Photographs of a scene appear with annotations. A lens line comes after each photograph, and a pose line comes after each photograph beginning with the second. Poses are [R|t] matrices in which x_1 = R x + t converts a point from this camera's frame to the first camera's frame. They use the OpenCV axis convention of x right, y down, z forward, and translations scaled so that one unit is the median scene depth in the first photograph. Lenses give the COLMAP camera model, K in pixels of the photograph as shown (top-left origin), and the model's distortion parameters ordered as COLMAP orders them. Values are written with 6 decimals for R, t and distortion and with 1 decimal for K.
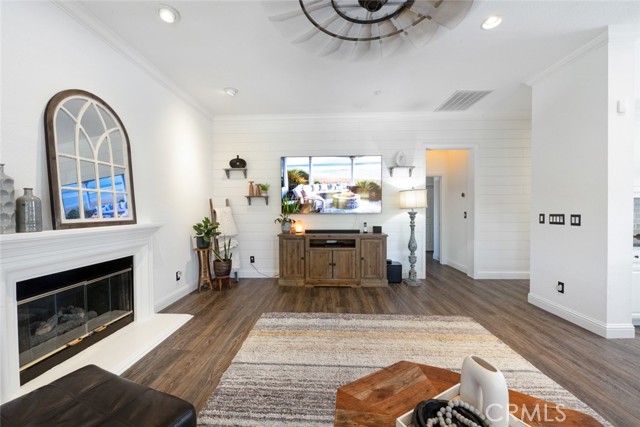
lens RADIAL K [[260.4, 0, 314.9], [0, 260.4, 215.7], [0, 0, 1]] dist [0.000972, 0.000032]
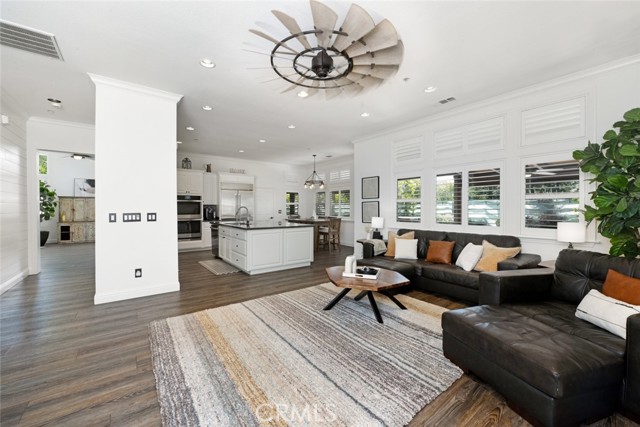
lens RADIAL K [[260.4, 0, 315.1], [0, 260.4, 210.1], [0, 0, 1]] dist [0.000972, 0.000032]
pose [[-0.639092, -0.001616, 0.769129, -0.525892], [0.022197, 0.999543, 0.020544, -0.026037], [-0.768810, 0.030202, -0.638764, 1.147244]]
